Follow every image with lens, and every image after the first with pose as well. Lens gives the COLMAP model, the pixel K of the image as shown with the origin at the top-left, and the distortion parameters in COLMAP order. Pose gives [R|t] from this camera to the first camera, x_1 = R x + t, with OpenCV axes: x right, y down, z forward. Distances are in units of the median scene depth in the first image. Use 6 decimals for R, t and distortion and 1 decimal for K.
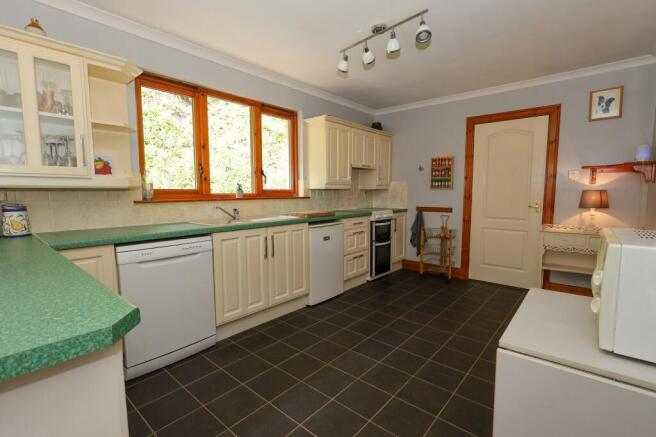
lens RADIAL K [[310.1, 0, 328.0], [0, 310.1, 218.5], [0, 0, 1]] dist [-0.010236, 0.000448]
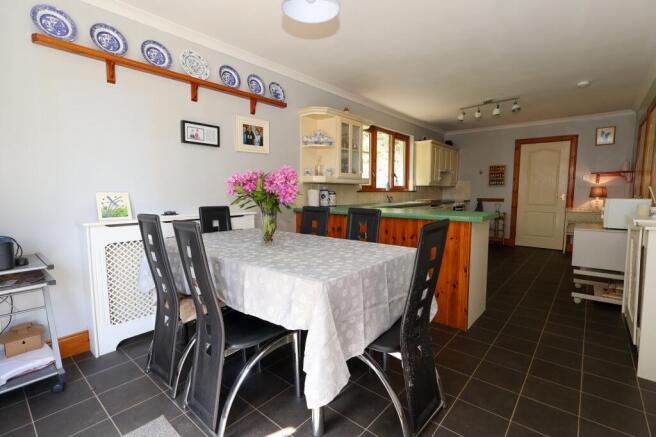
lens RADIAL K [[310.1, 0, 328.0], [0, 310.1, 218.5], [0, 0, 1]] dist [-0.010236, 0.000448]
pose [[0.999996, 0.002471, 0.000948, -0.562943], [-0.002473, 0.999994, 0.002327, 0.074724], [-0.000942, -0.002329, 0.999997, -0.624303]]
